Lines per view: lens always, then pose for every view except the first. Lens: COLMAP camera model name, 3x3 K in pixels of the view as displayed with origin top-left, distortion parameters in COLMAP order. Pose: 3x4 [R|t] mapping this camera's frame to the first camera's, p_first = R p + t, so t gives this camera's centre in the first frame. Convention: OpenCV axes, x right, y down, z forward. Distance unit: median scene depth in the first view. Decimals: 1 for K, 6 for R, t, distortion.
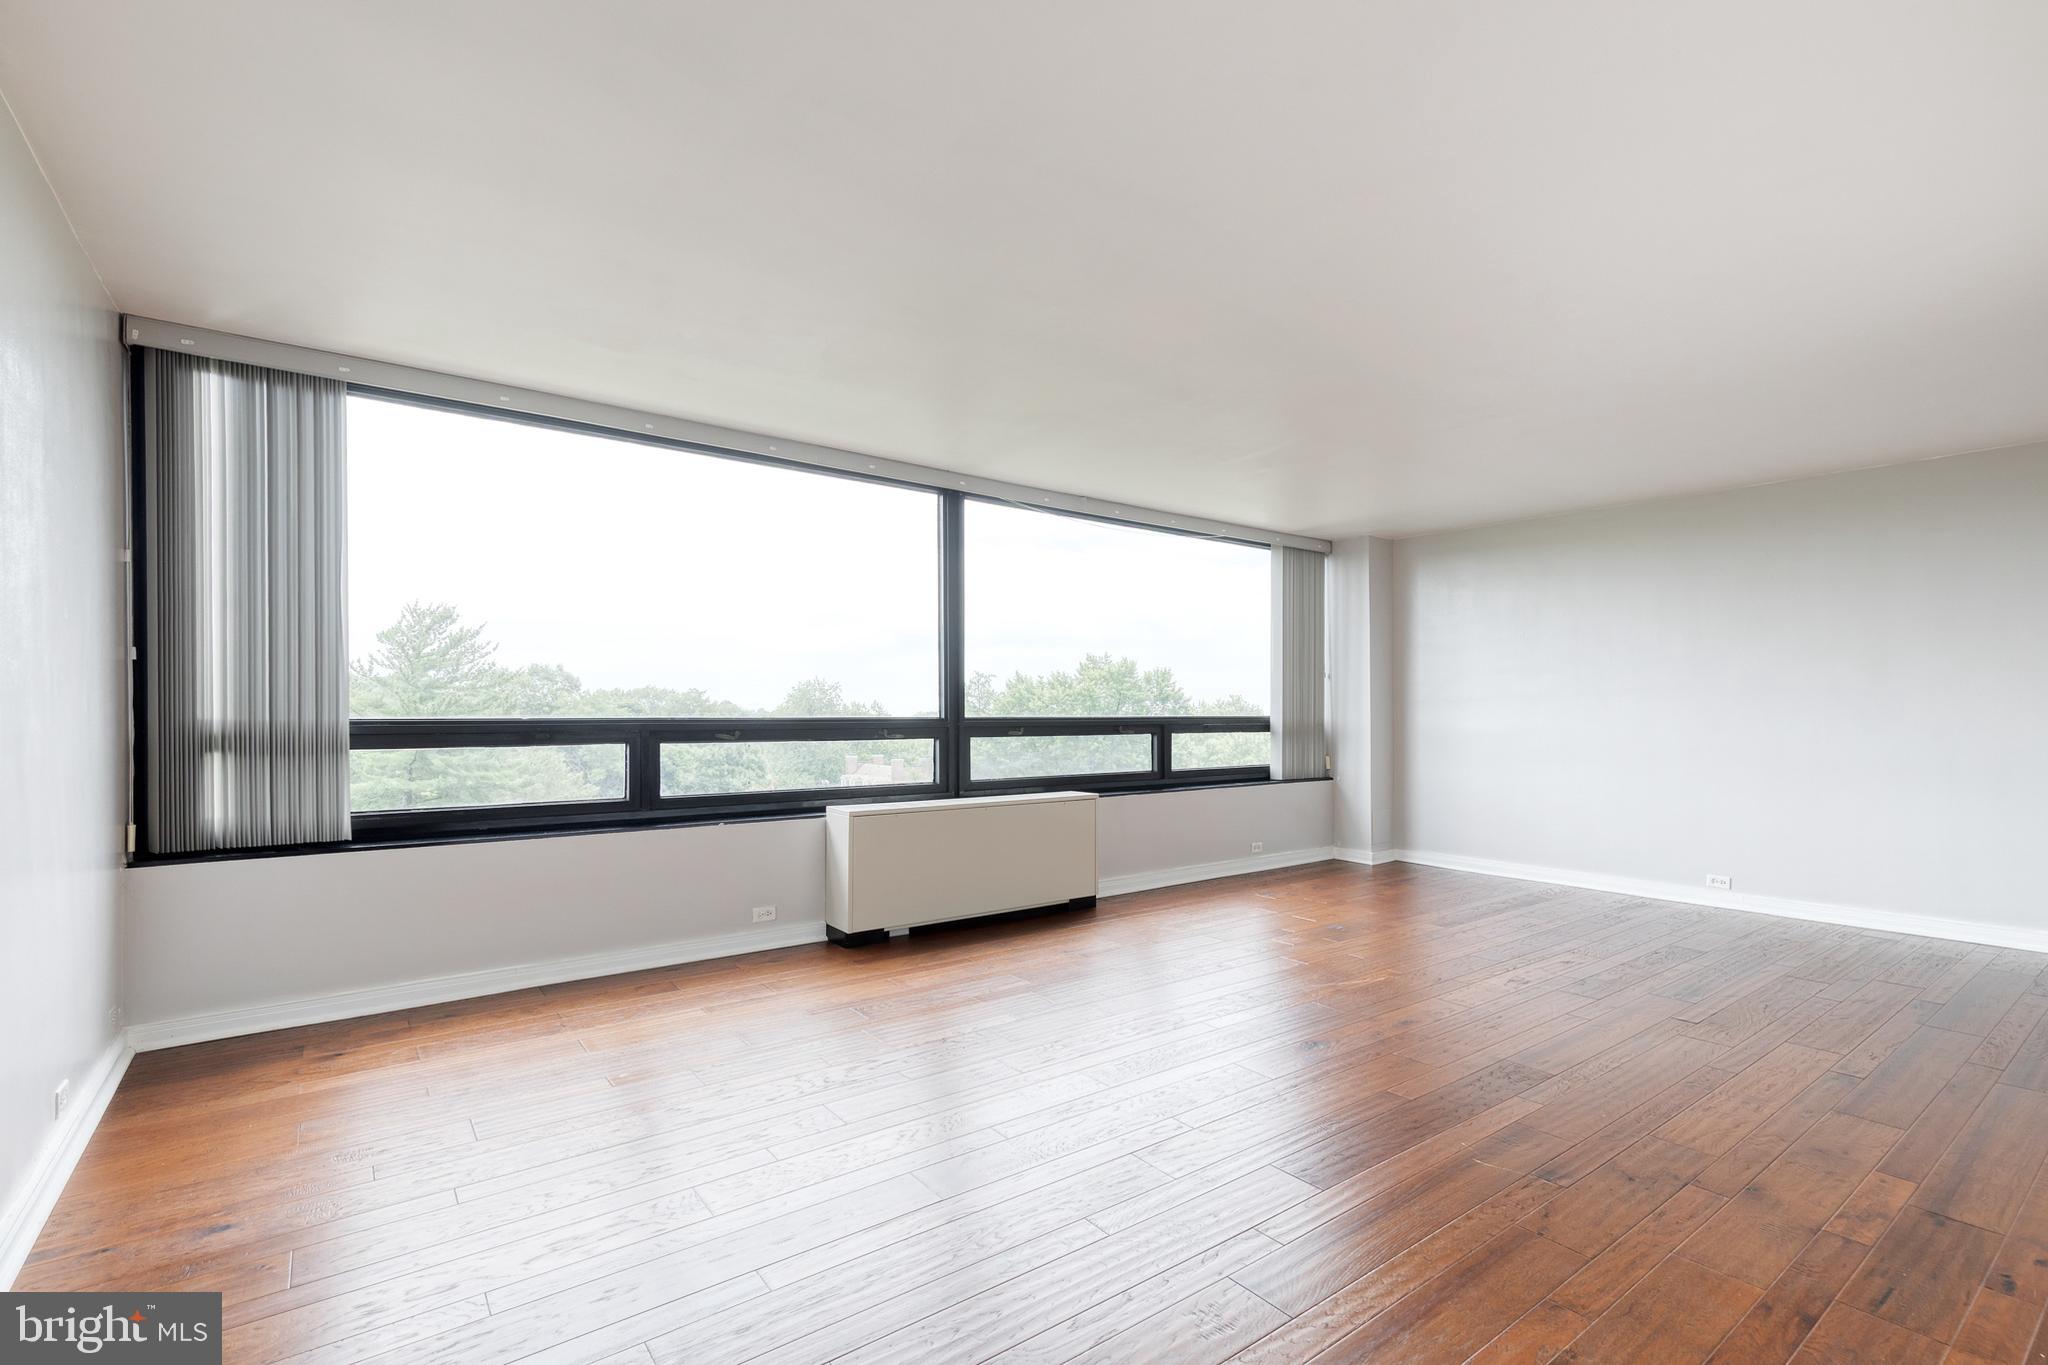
lens RADIAL K [[937.1, 0, 1021.4], [0, 937.1, 722.0], [0, 0, 1]] dist [0.010875, -0.000712]
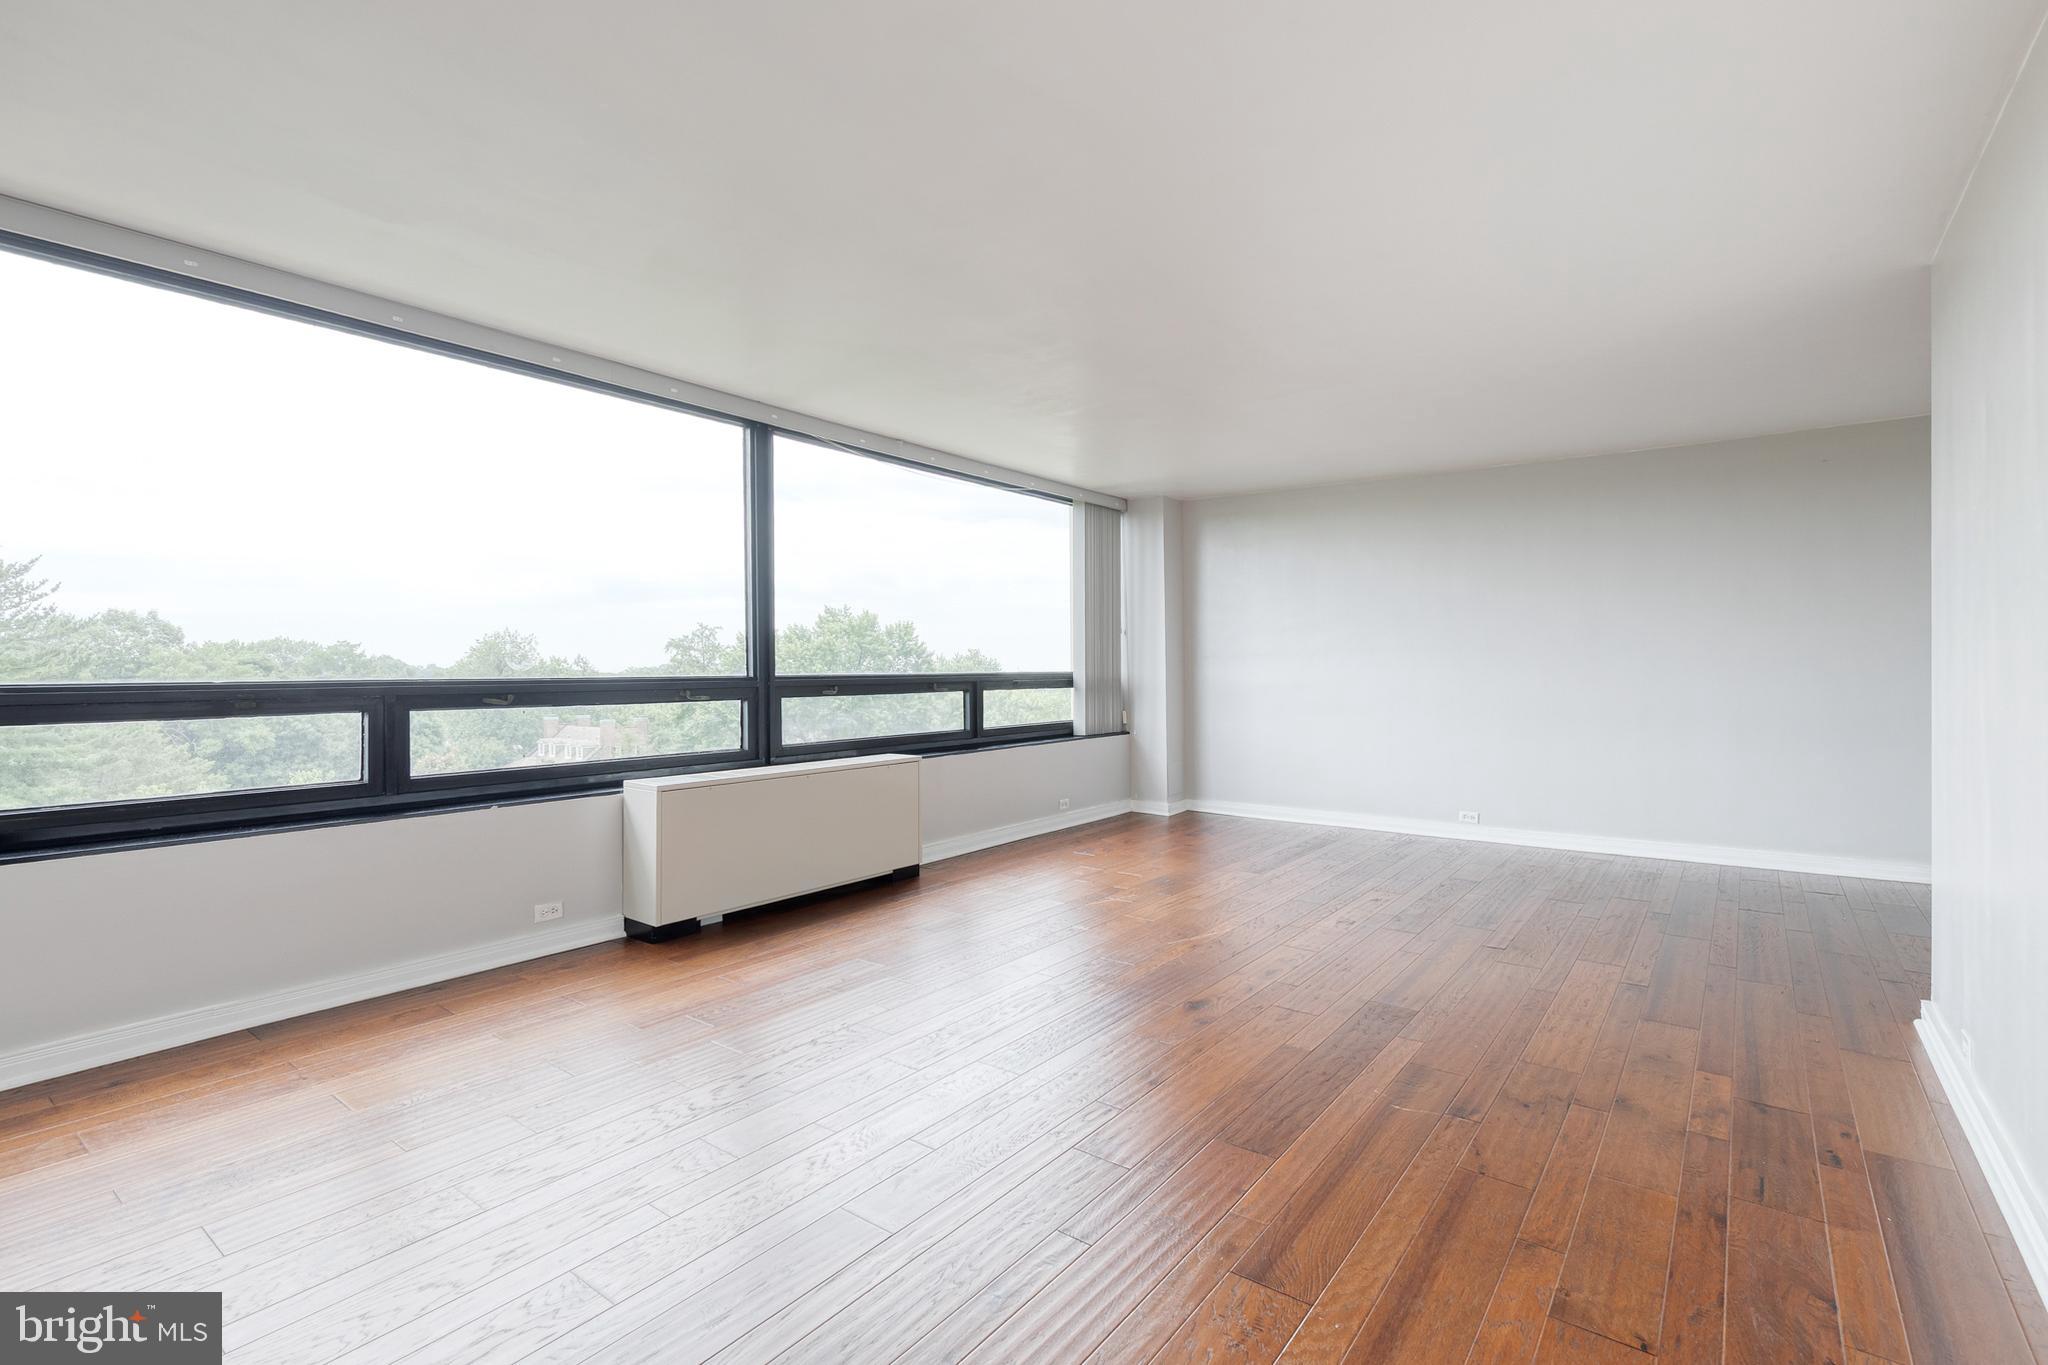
lens RADIAL K [[961.7, 0, 1045.8], [0, 961.7, 678.8], [0, 0, 1]] dist [0.011115, -0.000188]
pose [[0.961194, -0.007350, 0.275777, -0.071871], [0.006838, 0.999973, 0.002820, -0.003203], [-0.275790, -0.000825, 0.961218, 0.038054]]
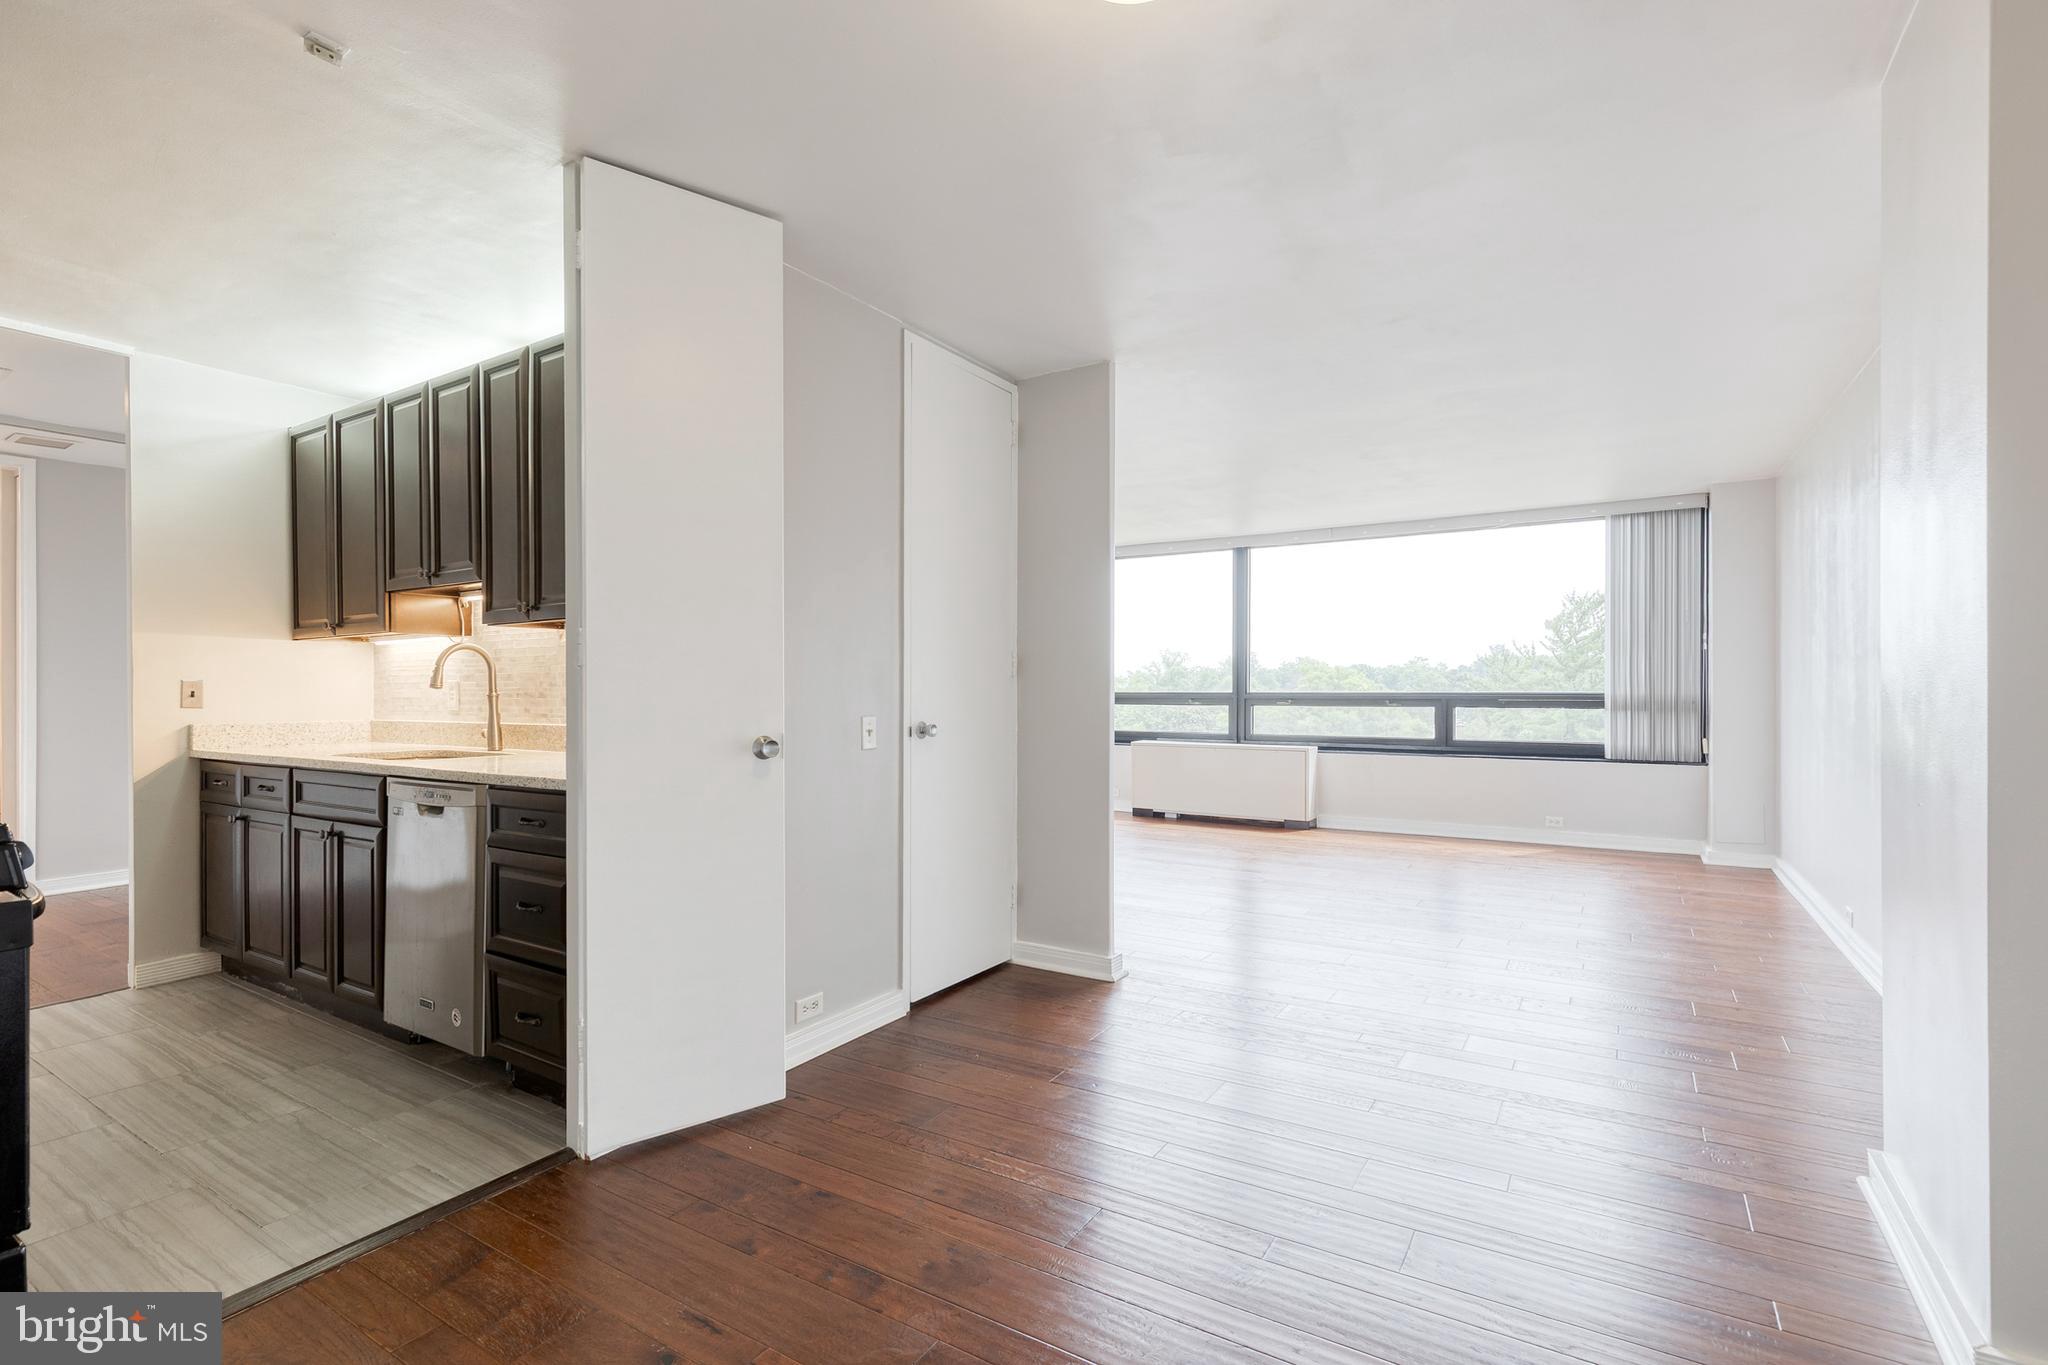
lens RADIAL K [[927.9, 0, 997.0], [0, 927.9, 692.6], [0, 0, 1]] dist [0.002220, 0.000053]
pose [[0.315550, 0.001625, -0.948908, 1.379297], [-0.009841, 0.999950, -0.001560, 0.001993], [0.948858, 0.009831, 0.315550, 0.133230]]
